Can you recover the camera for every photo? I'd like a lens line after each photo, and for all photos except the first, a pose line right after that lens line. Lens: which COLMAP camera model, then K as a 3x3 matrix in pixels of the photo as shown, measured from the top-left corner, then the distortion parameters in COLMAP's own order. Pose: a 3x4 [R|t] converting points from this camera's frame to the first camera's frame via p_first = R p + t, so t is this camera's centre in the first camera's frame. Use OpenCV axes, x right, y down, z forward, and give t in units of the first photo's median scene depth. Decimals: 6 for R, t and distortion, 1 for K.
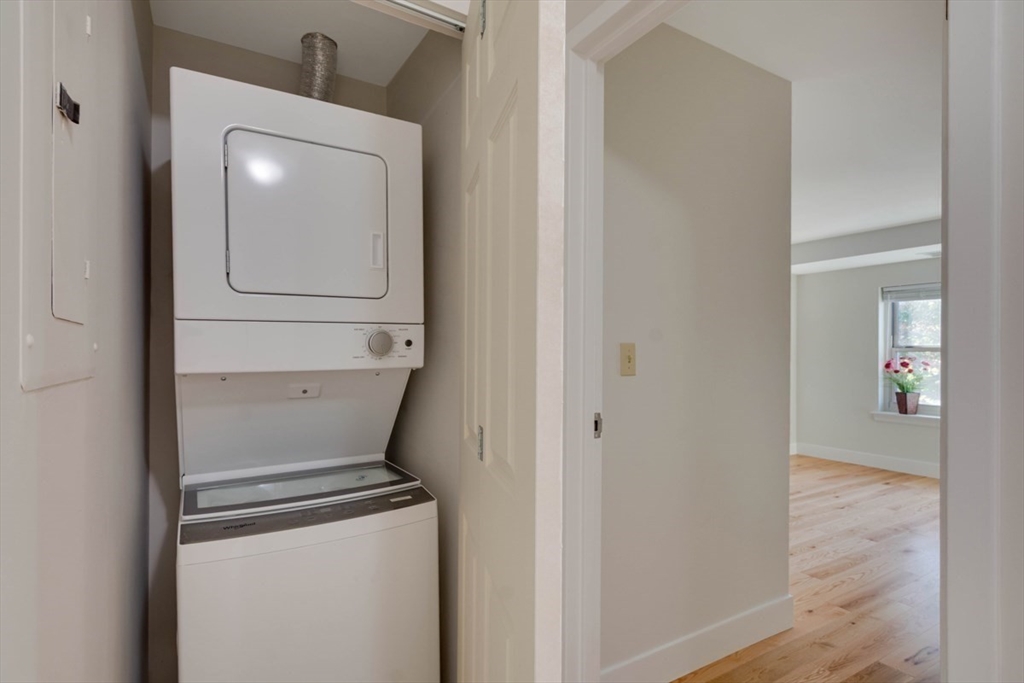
lens RADIAL K [[517.9, 0, 510.4], [0, 517.9, 348.9], [0, 0, 1]] dist [-0.000003, -0.000104]
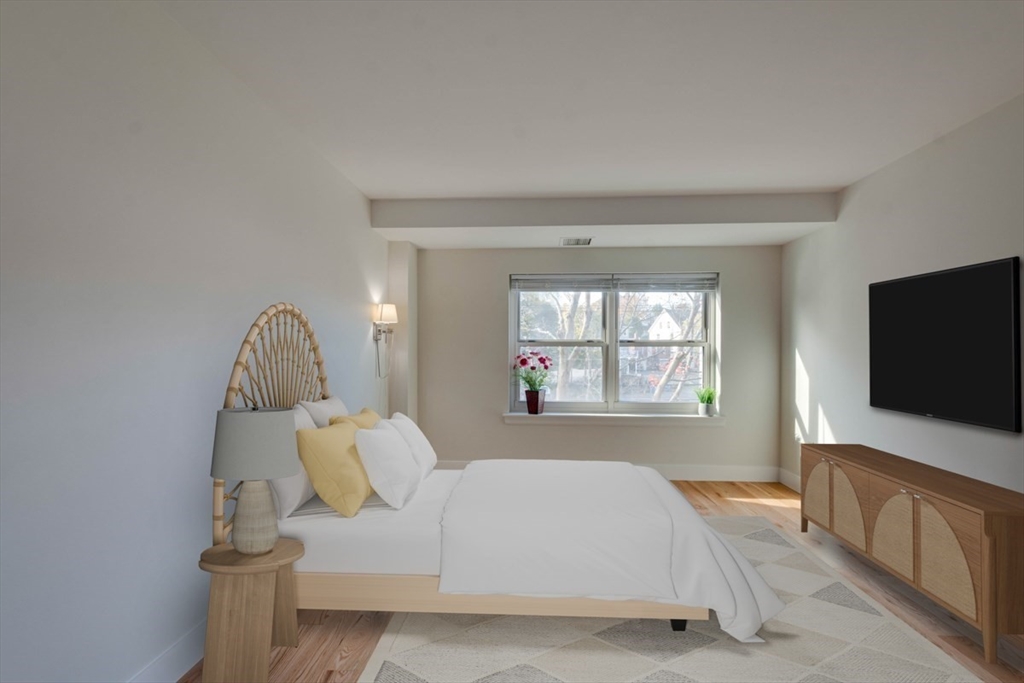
lens RADIAL K [[458.4, 0, 512.0], [0, 458.4, 341.5], [0, 0, 1]] dist [0.001155, 0.000086]
pose [[0.568035, 0.002699, 0.823000, 0.068077], [-0.000521, 0.999996, -0.002920, -0.000317], [-0.823004, 0.001230, 0.568034, 0.568665]]
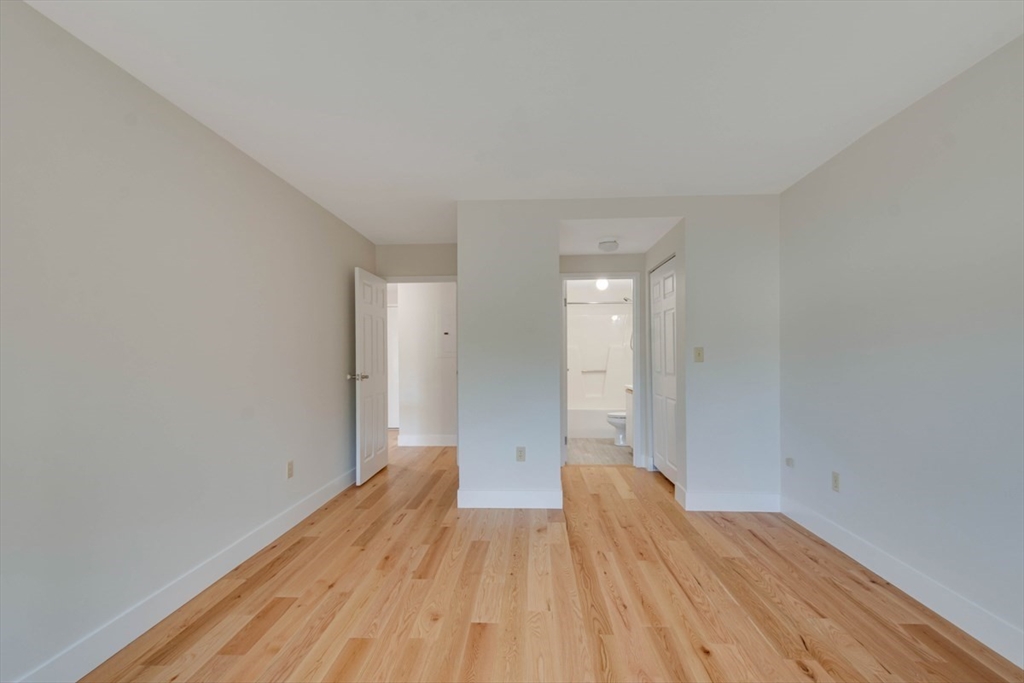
lens RADIAL K [[463.4, 0, 510.3], [0, 463.4, 331.6], [0, 0, 1]] dist [0.002206, 0.000939]
pose [[-0.567660, -0.043760, -0.822099, 0.747787], [0.004882, 0.998390, -0.056514, 0.009981], [0.823248, -0.036094, -0.566533, 0.871134]]
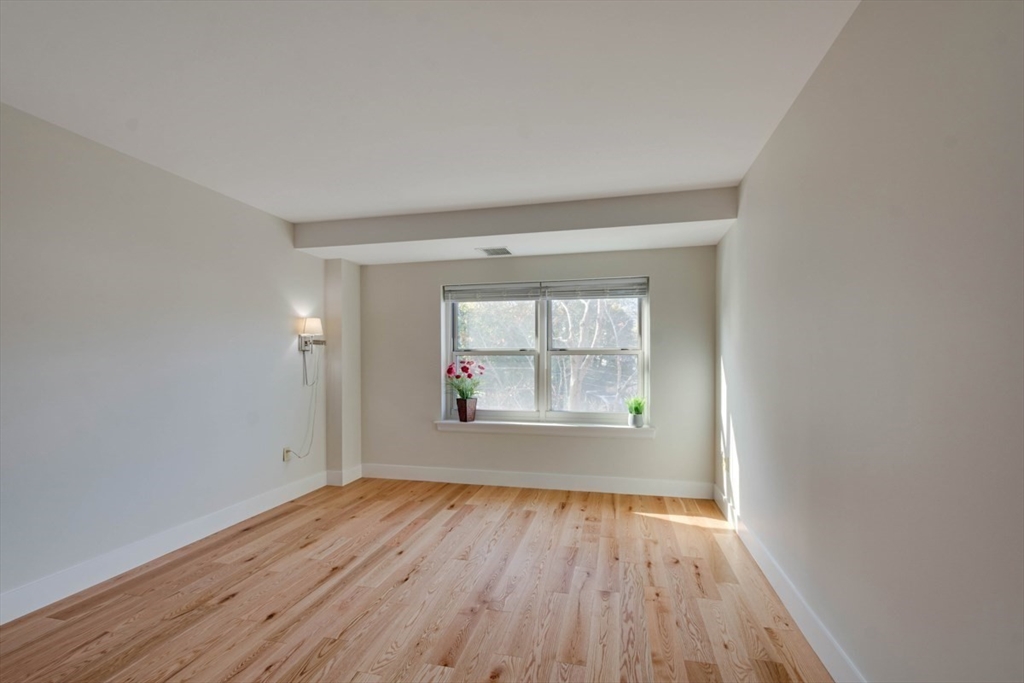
lens RADIAL K [[460.2, 0, 512.7], [0, 460.2, 352.1], [0, 0, 1]] dist [-0.000096, 0.000163]
pose [[0.704888, -0.005671, 0.709296, 0.229508], [0.008272, 0.999966, -0.000226, 0.000491], [-0.709270, 0.006026, 0.704911, 0.346416]]
